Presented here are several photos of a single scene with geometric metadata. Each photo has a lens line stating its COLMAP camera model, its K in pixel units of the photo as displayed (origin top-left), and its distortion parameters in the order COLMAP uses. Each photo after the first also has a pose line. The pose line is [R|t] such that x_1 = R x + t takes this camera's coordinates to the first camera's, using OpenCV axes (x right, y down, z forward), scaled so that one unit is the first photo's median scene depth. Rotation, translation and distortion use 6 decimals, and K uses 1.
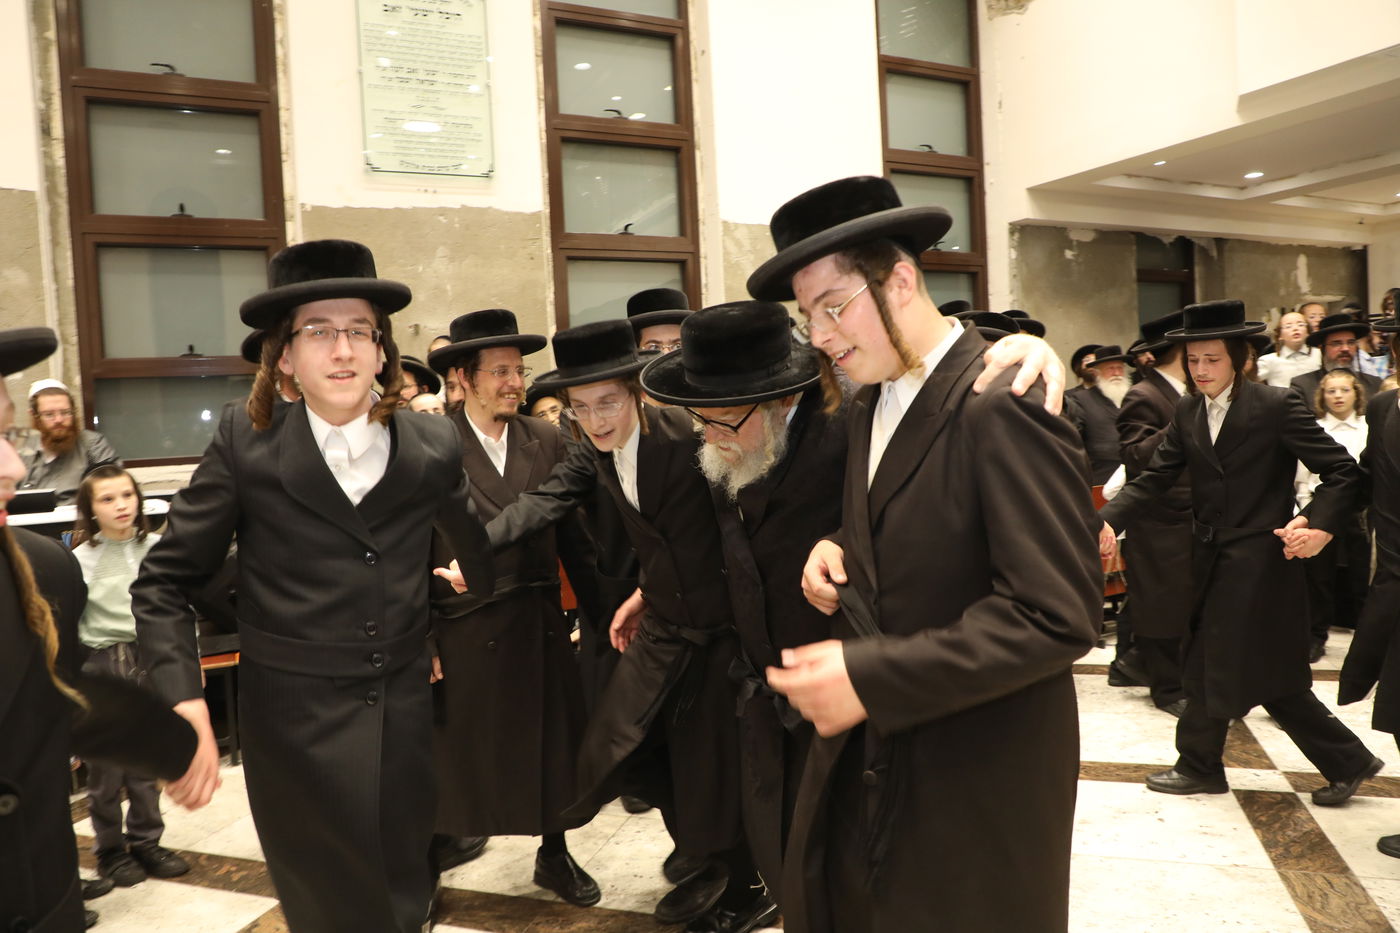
lens RADIAL K [[955.6, 0, 699.4], [0, 955.6, 441.8], [0, 0, 1]] dist [-0.069522, 0.032882]
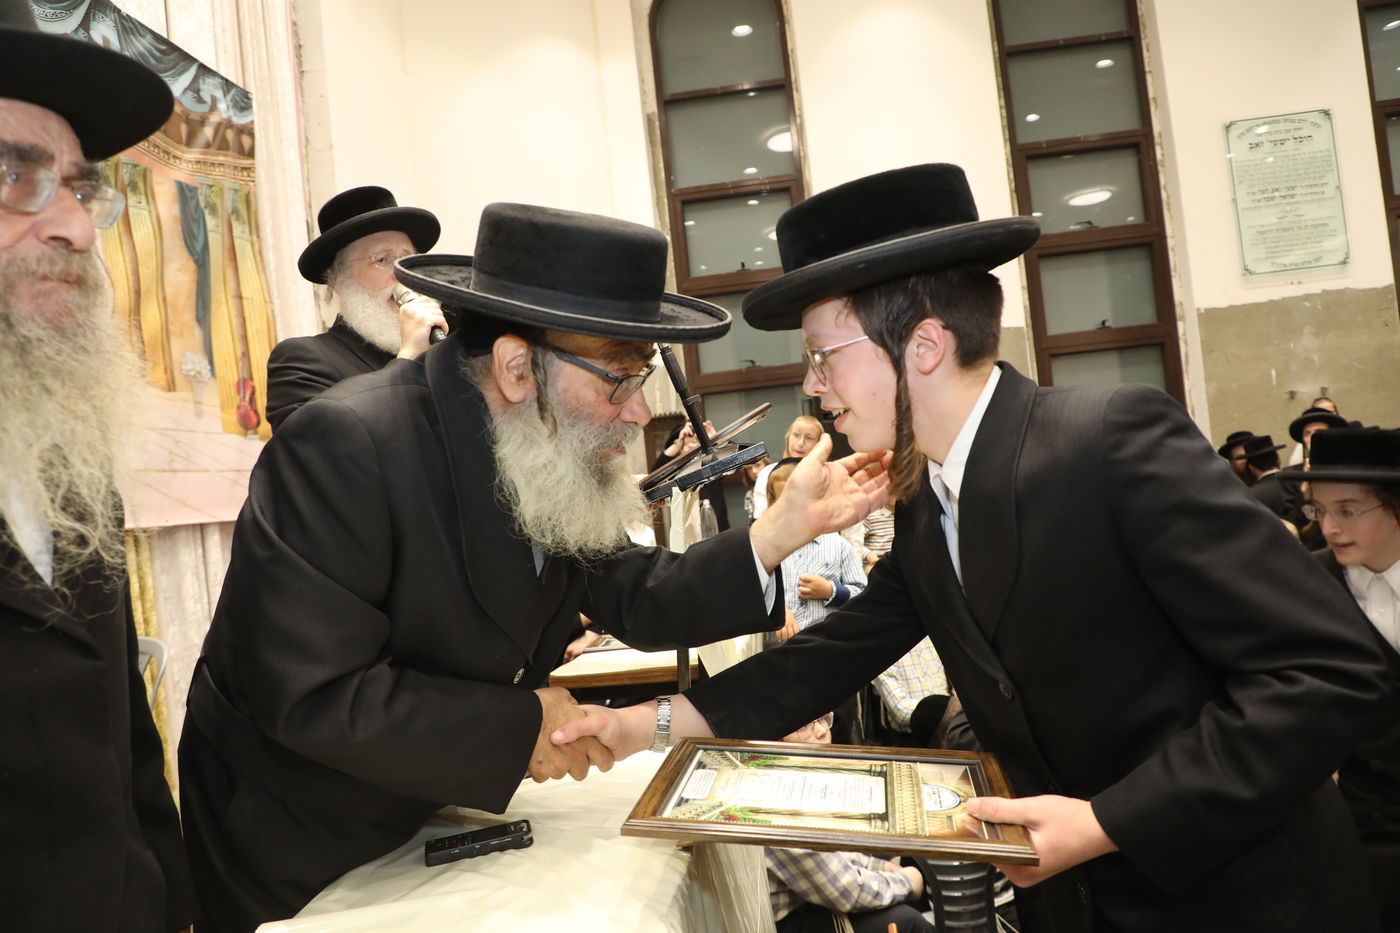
lens RADIAL K [[955.6, 0, 703.9], [0, 955.6, 460.9], [0, 0, 1]] dist [-0.069522, 0.032882]
pose [[0.836865, -0.056914, -0.544443, -0.240680], [0.042293, 0.998330, -0.039353, -0.013551], [0.545774, 0.009907, 0.837874, -0.382995]]
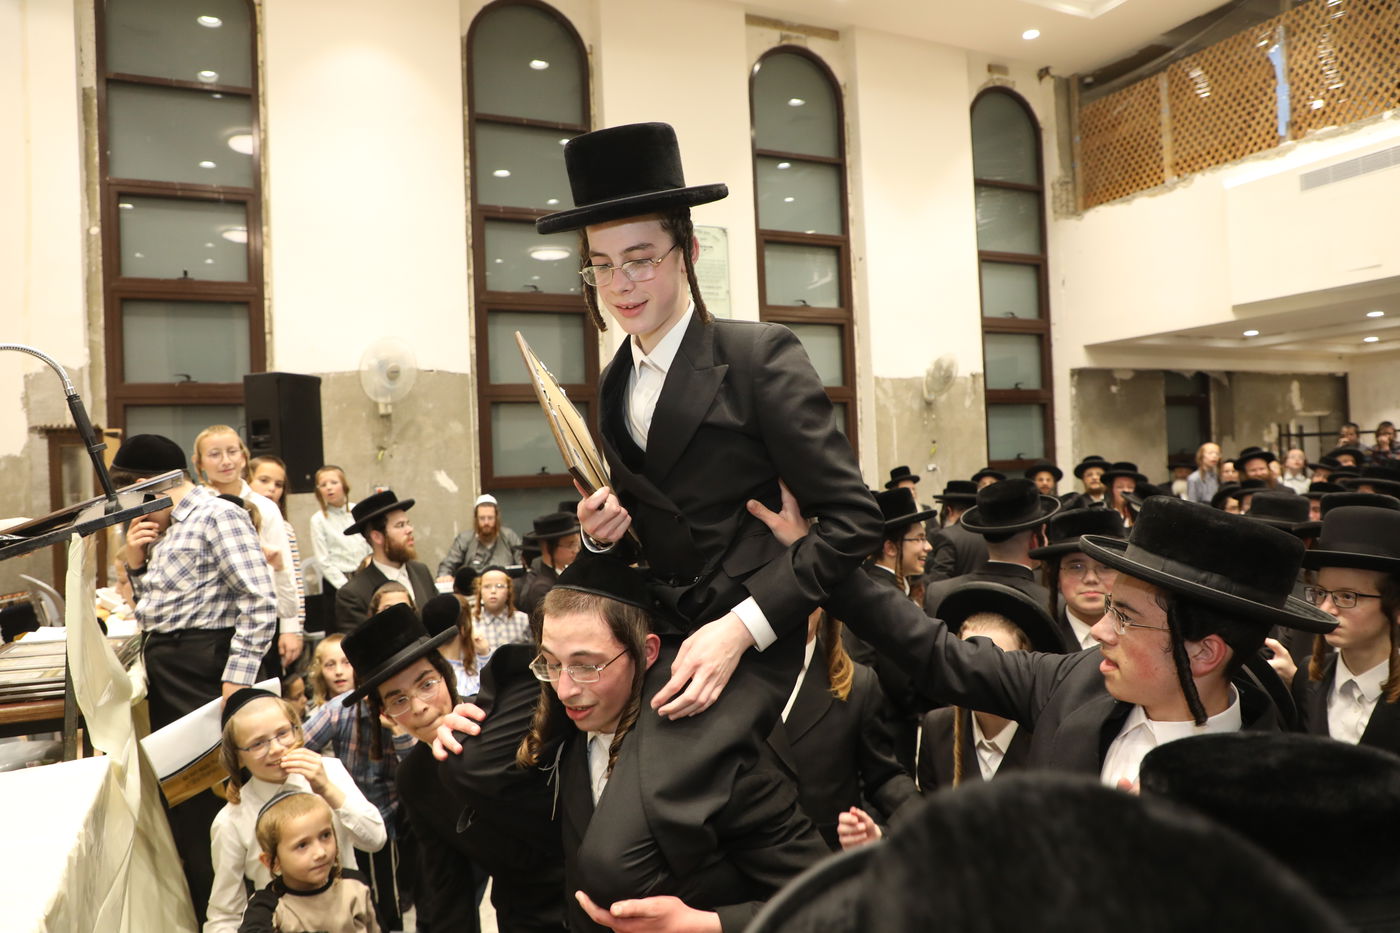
lens RADIAL K [[955.6, 0, 696.4], [0, 955.6, 469.7], [0, 0, 1]] dist [-0.069522, 0.032882]
pose [[0.999515, 0.004482, -0.030819, -0.197373], [-0.005852, 0.998993, -0.044485, -0.024830], [0.030589, 0.044643, 0.998535, -0.434682]]
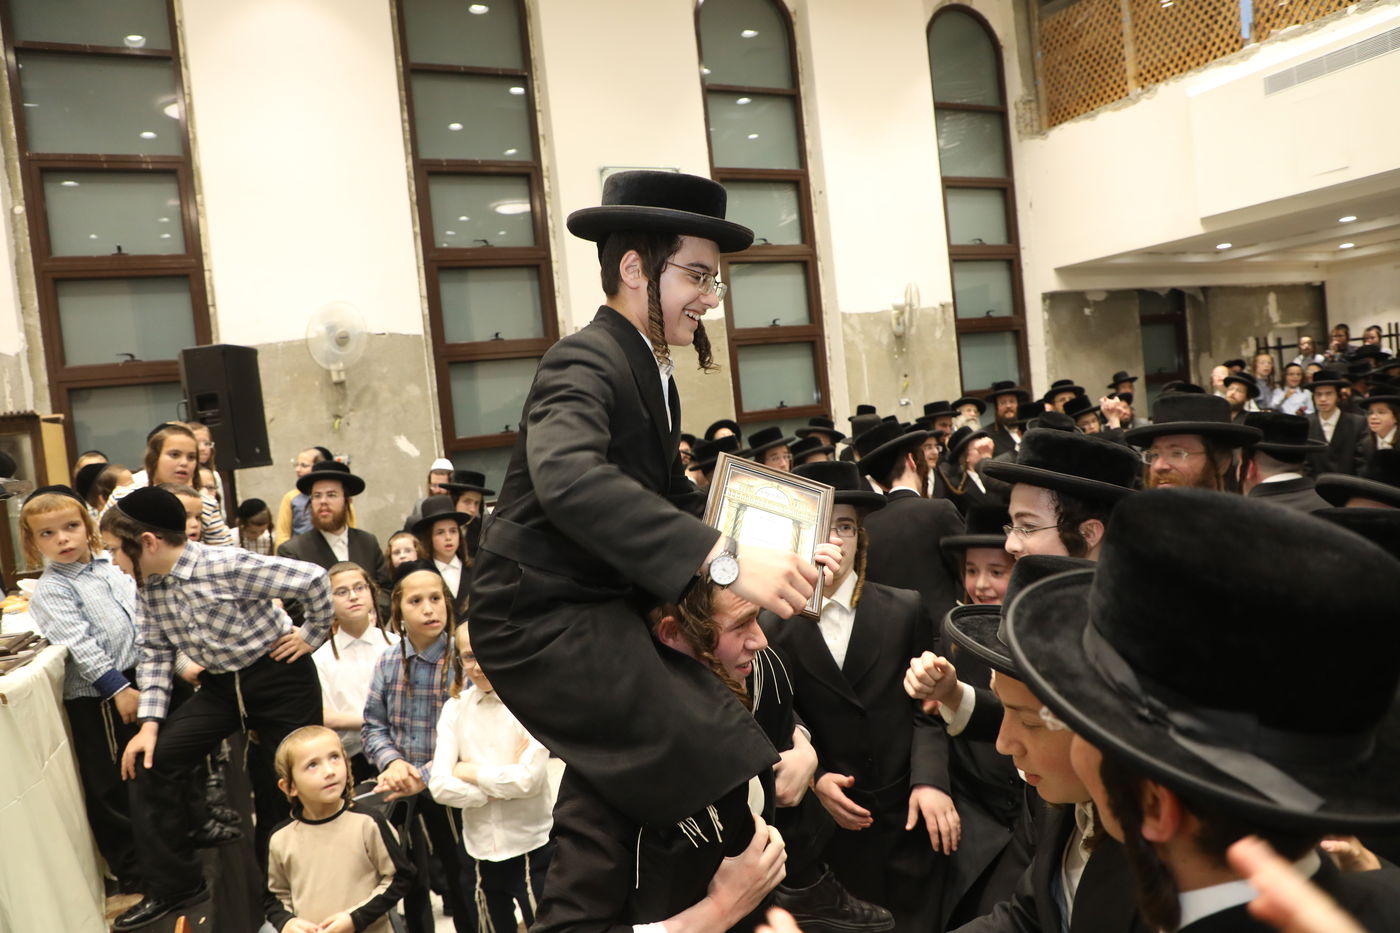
lens RADIAL K [[955.6, 0, 697.1], [0, 955.6, 470.3], [0, 0, 1]] dist [-0.069522, 0.032882]
pose [[0.998263, -0.054467, -0.022461, -0.167932], [0.054744, 0.998429, 0.011914, -0.026088], [0.021777, -0.013123, 0.999677, -0.413671]]
